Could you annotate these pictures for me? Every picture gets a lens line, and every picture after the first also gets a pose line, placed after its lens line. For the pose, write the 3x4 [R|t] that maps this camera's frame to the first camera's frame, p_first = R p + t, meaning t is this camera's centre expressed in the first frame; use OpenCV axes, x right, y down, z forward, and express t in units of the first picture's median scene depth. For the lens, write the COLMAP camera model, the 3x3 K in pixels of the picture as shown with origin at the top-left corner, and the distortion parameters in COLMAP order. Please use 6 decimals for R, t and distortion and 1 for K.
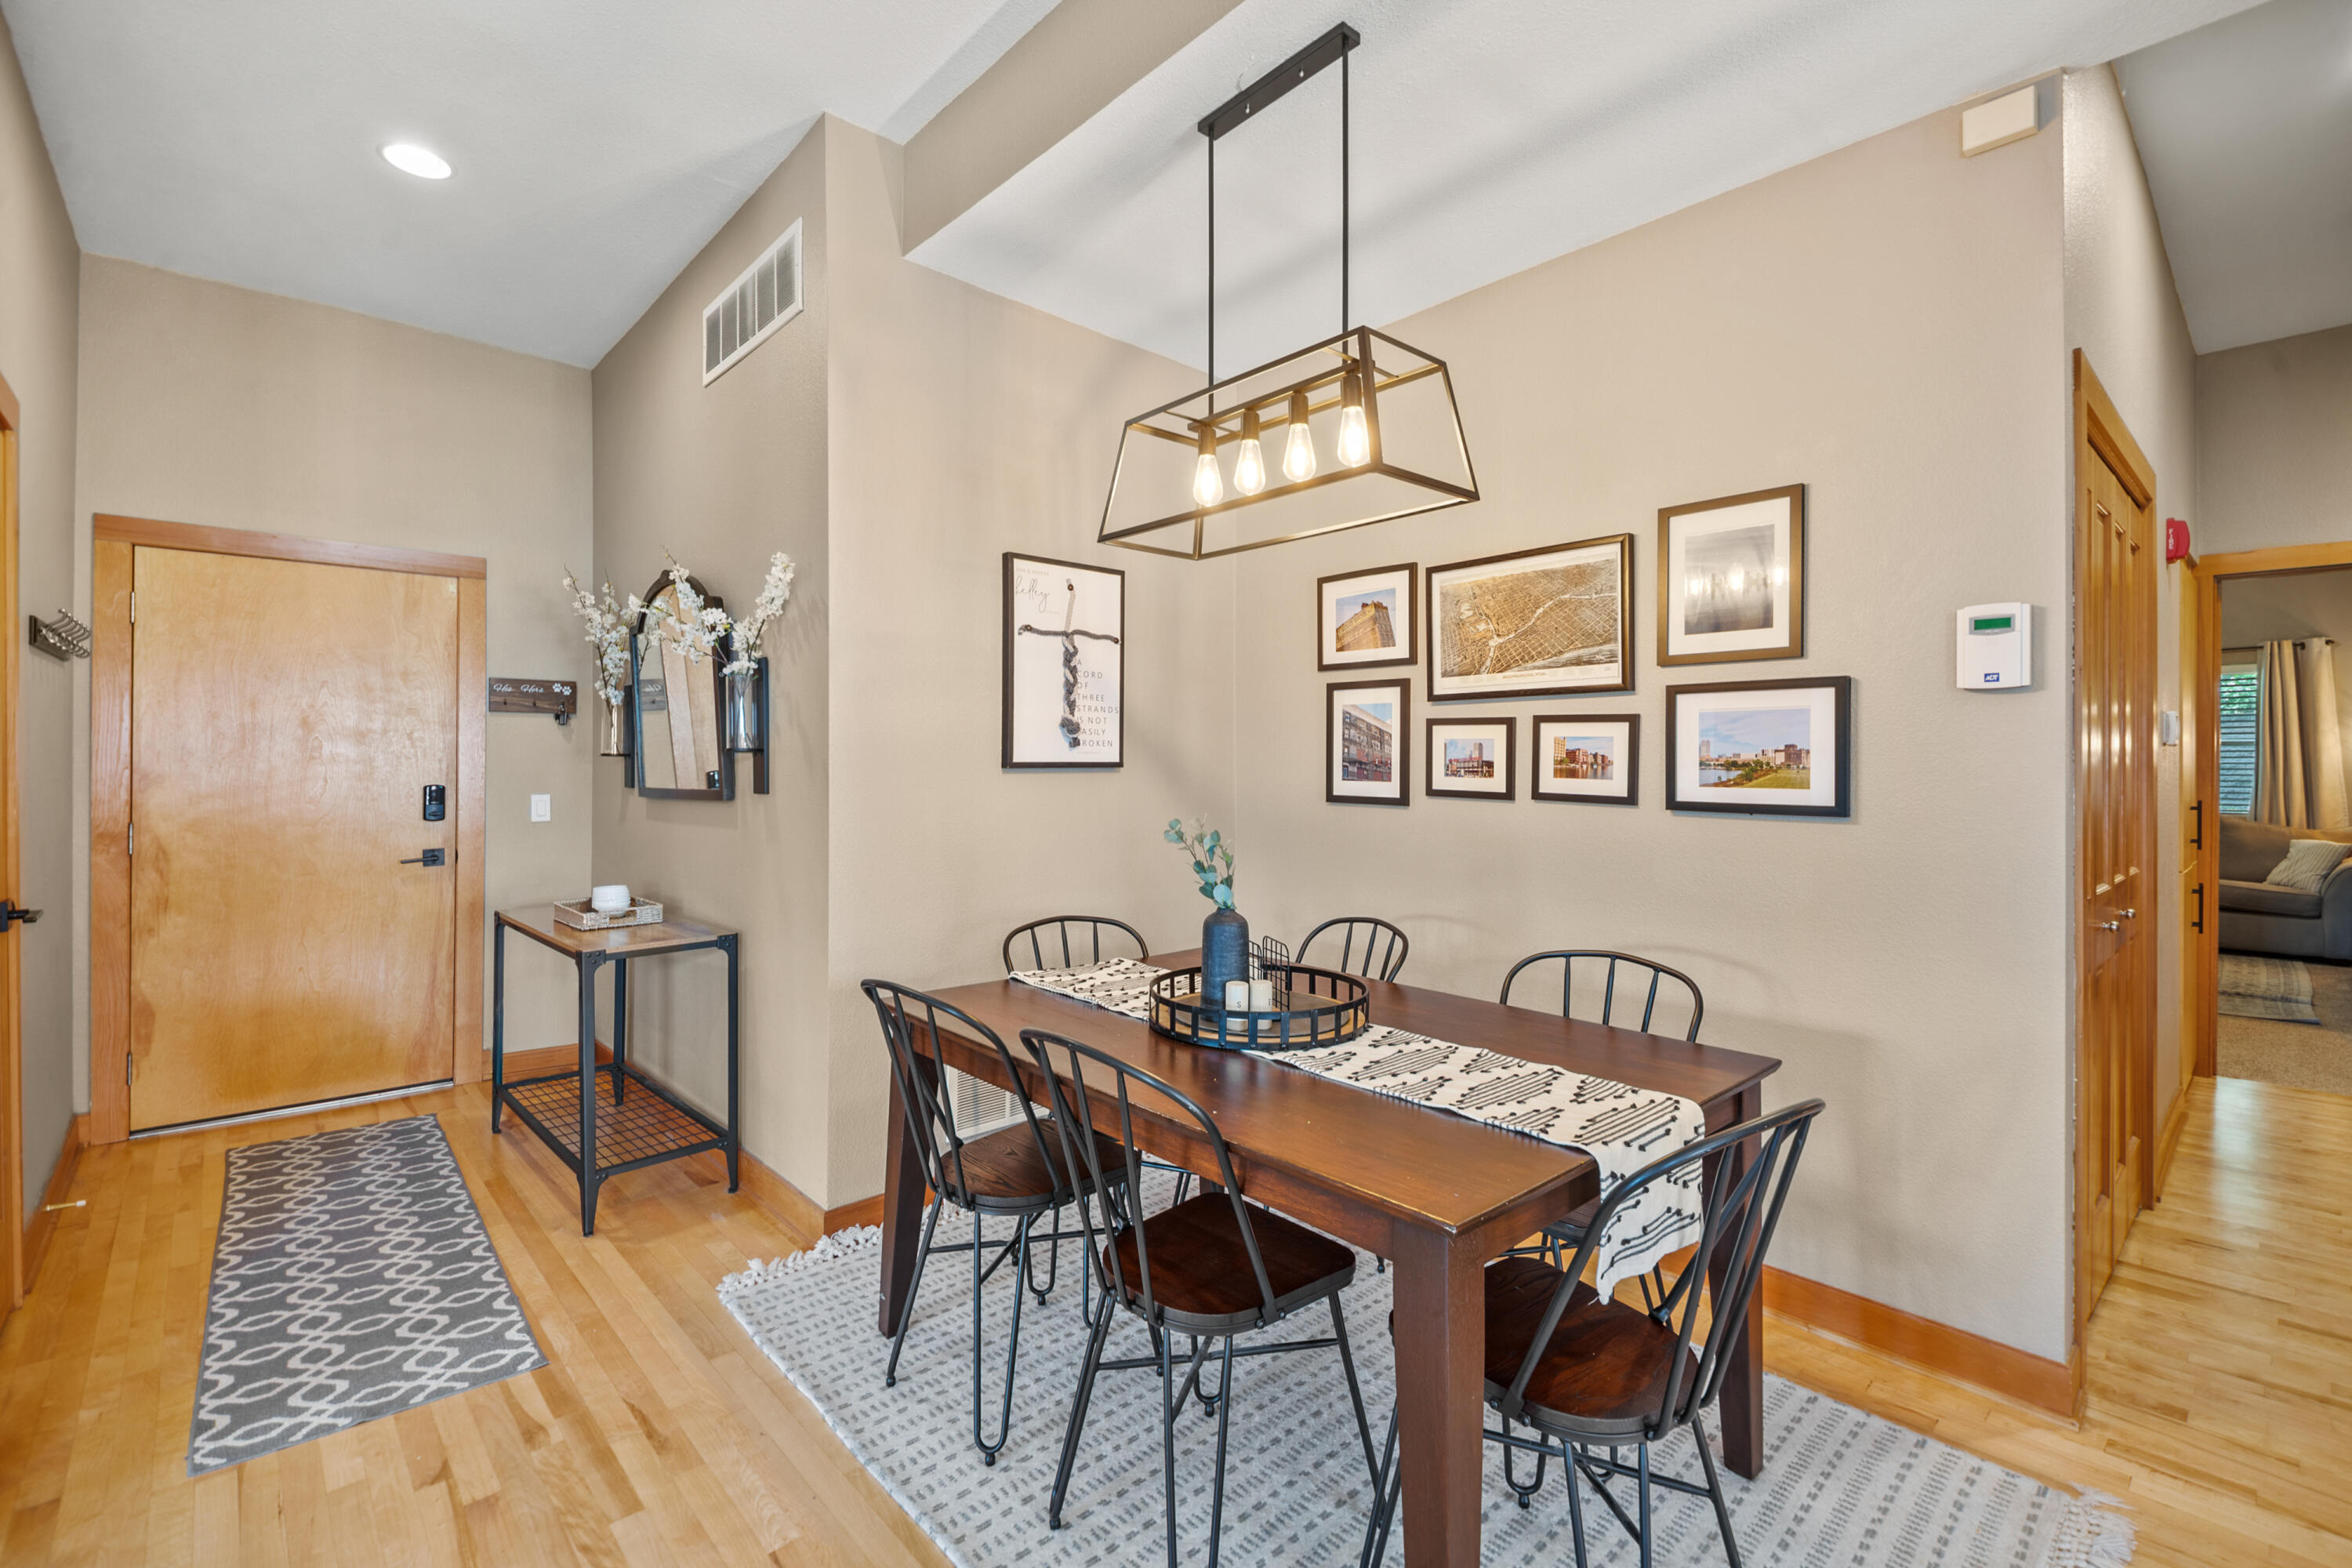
lens RADIAL K [[1031.2, 0, 1187.4], [0, 1031.2, 754.6], [0, 0, 1]] dist [0.031557, -0.018153]
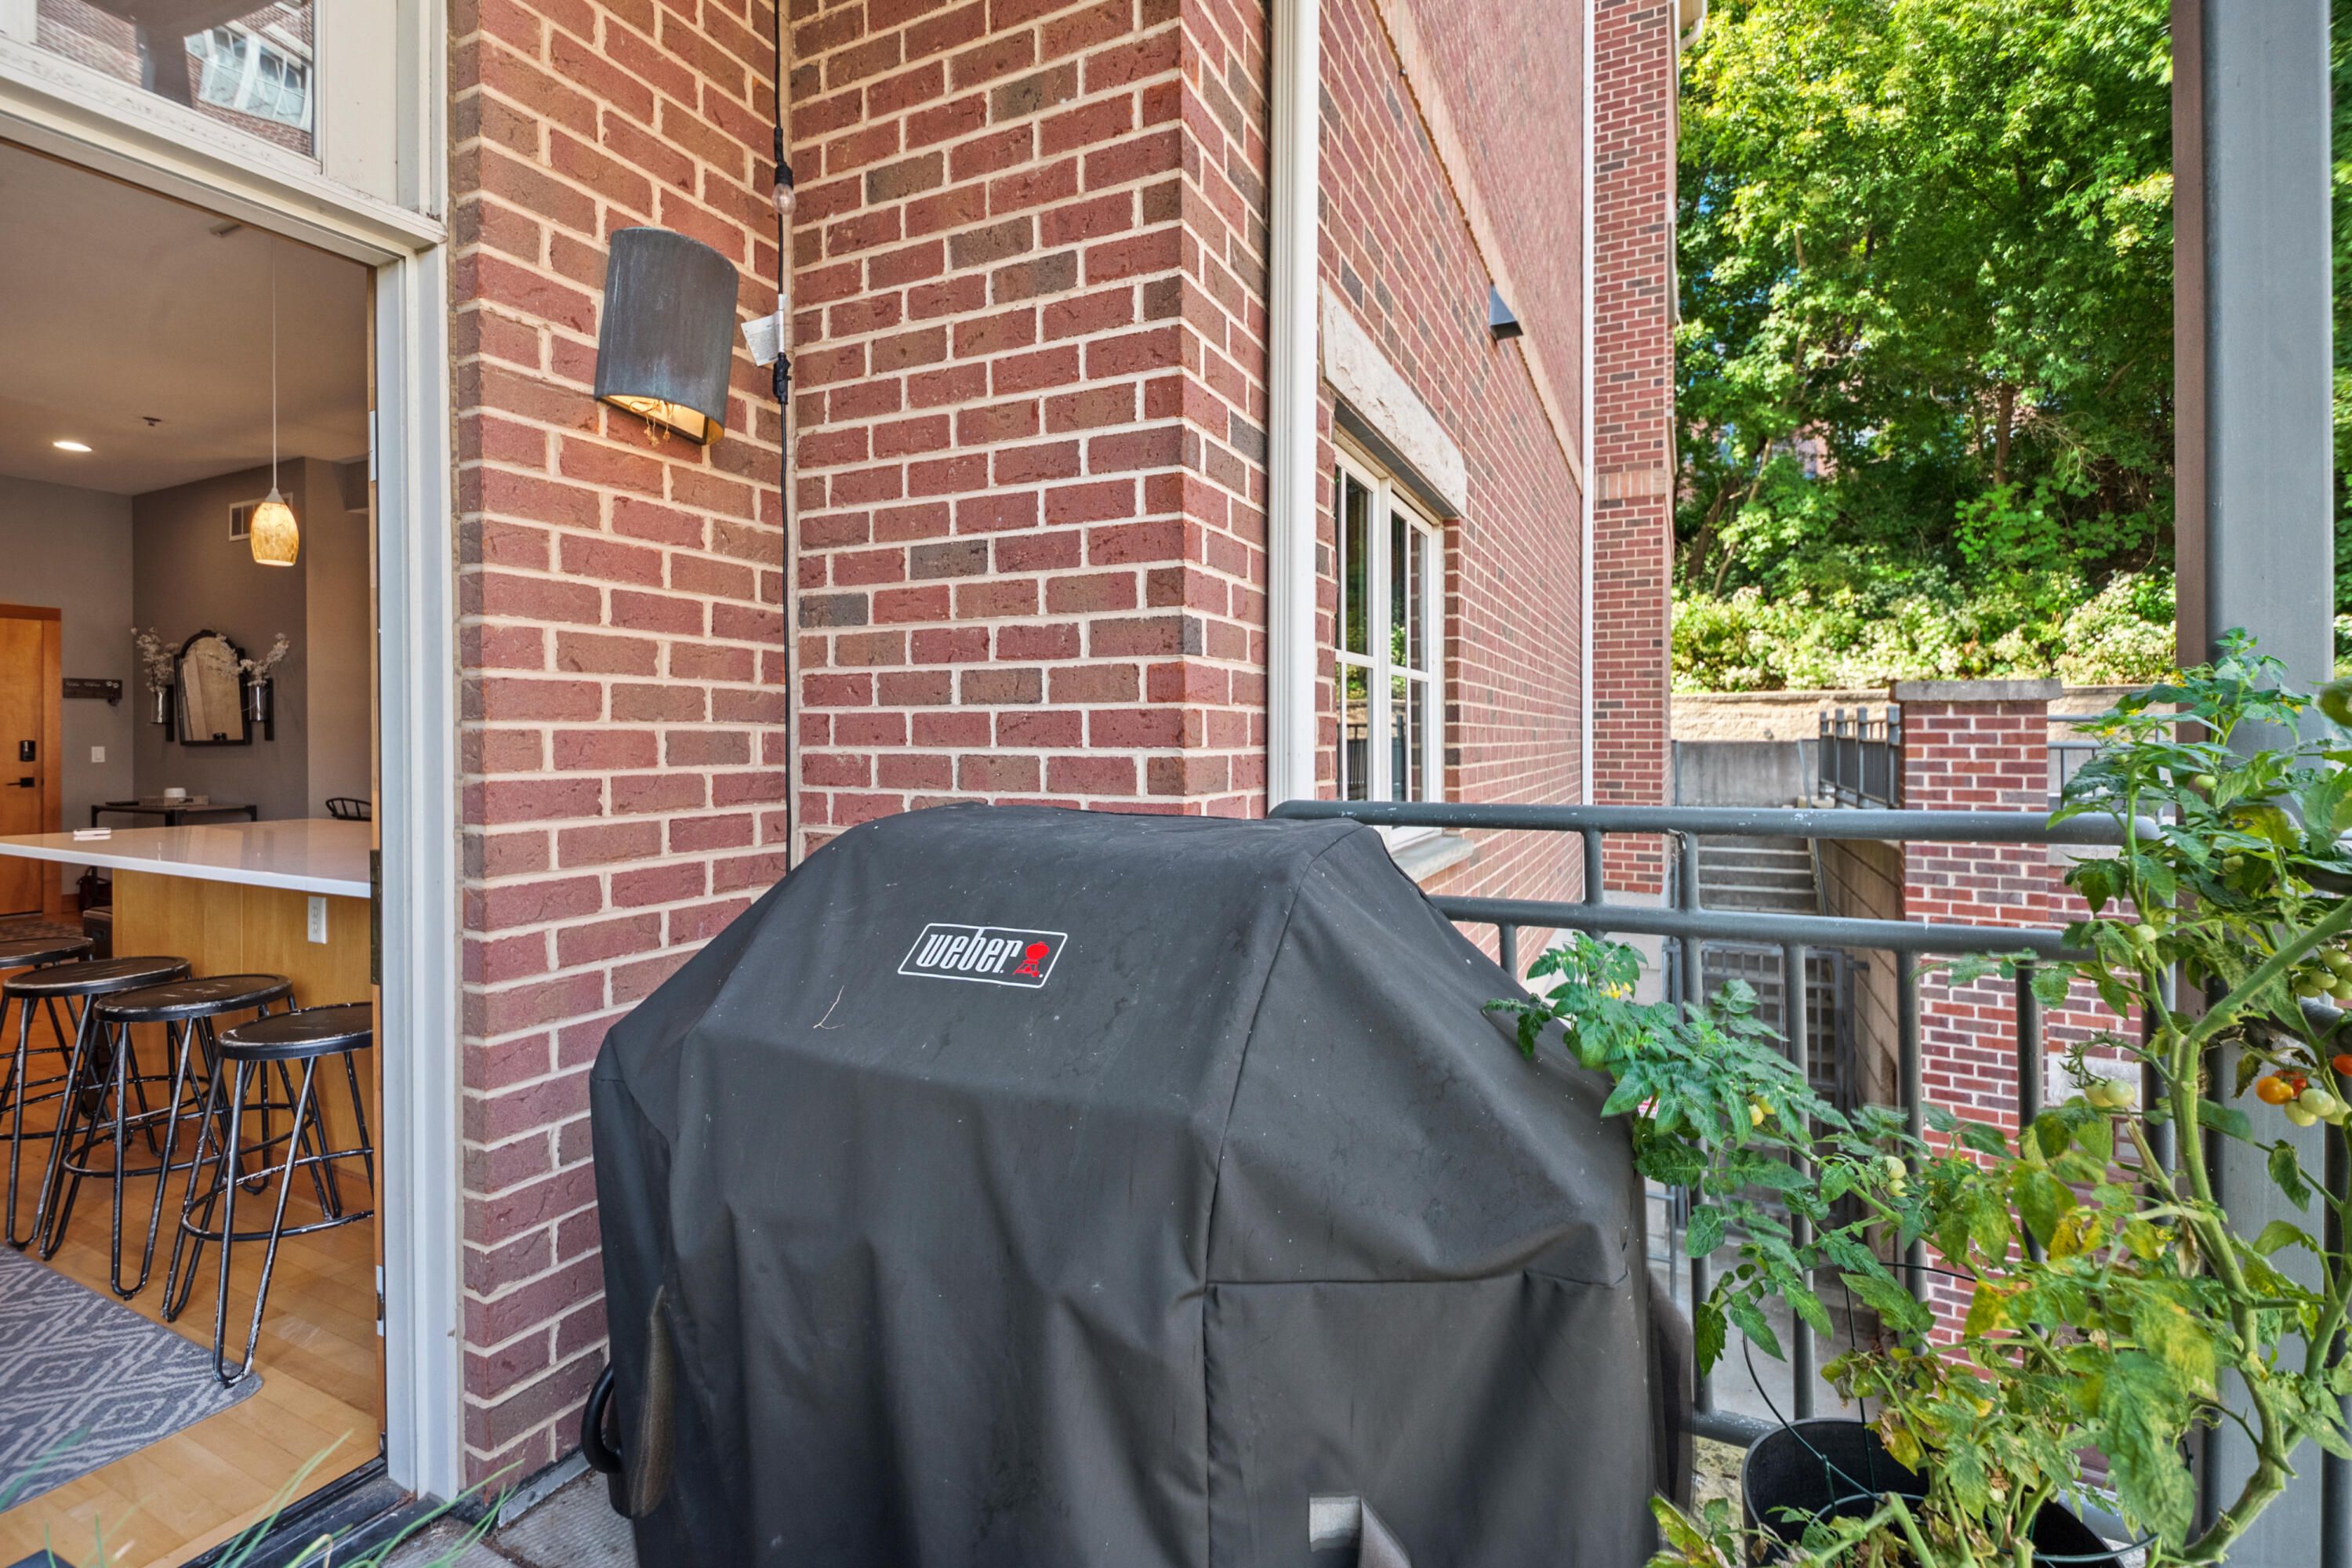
lens RADIAL K [[1031.2, 0, 1193.2], [0, 1031.2, 730.8], [0, 0, 1]] dist [0.031557, -0.018153]
pose [[0.930342, -0.002405, 0.366686, 0.536317], [-0.000001, 0.999978, 0.006561, 0.001875], [-0.366694, -0.006104, 0.930322, -1.591658]]
